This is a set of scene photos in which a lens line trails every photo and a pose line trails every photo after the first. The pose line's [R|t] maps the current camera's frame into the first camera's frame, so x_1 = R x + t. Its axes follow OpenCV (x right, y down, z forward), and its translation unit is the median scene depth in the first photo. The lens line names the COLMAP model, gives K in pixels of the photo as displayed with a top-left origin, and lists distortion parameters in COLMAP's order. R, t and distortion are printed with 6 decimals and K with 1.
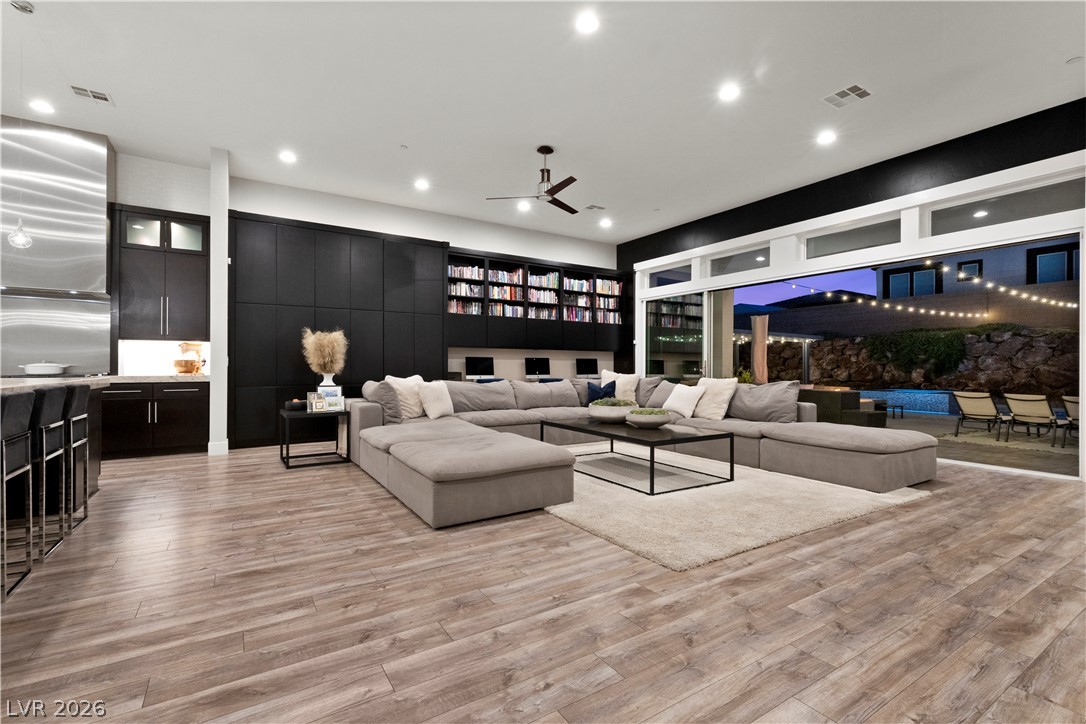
lens RADIAL K [[488.4, 0, 547.4], [0, 488.4, 365.1], [0, 0, 1]] dist [0.005970, -0.000892]
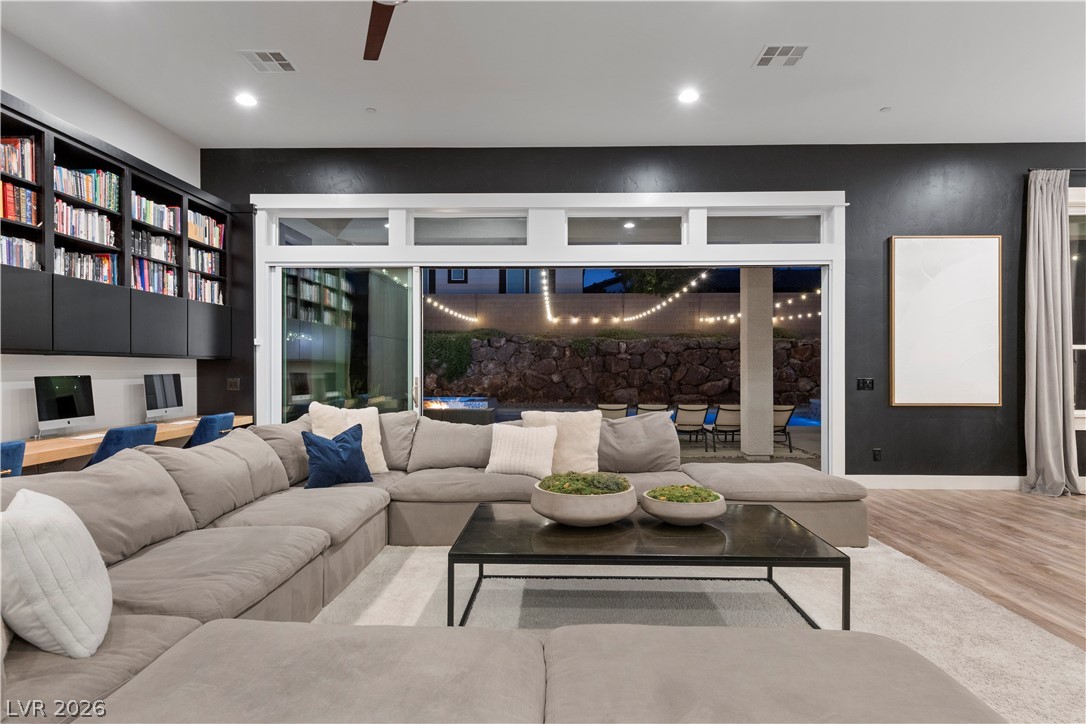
lens RADIAL K [[622.9, 0, 547.3], [0, 622.9, 363.5], [0, 0, 1]] dist [0.014551, -0.000133]
pose [[0.551800, -0.000381, 0.833977, -0.214475], [0.001989, 0.999998, -0.000860, -0.022130], [-0.833974, 0.002133, 0.551799, 0.360806]]
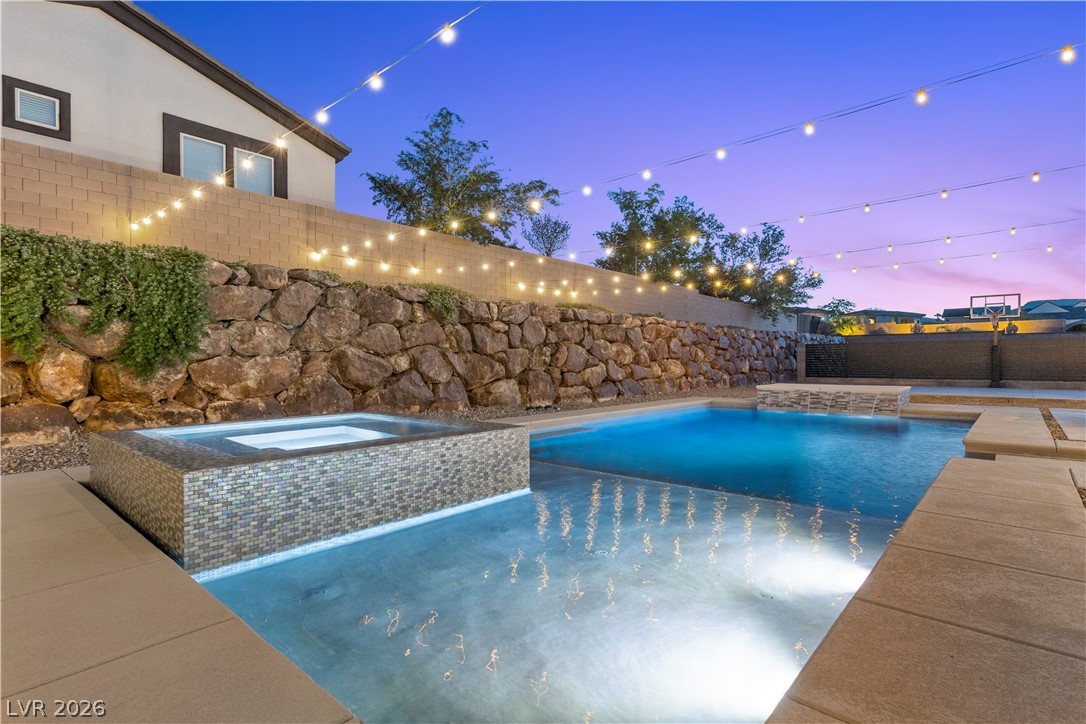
lens RADIAL K [[535.6, 0, 548.5], [0, 535.6, 364.1], [0, 0, 1]] dist [0.001046, -0.000373]
pose [[-0.279713, -0.008647, 0.960045, 0.771863], [-0.000681, 0.999961, 0.008808, 0.025604], [-0.960084, 0.001810, -0.279708, 1.711032]]
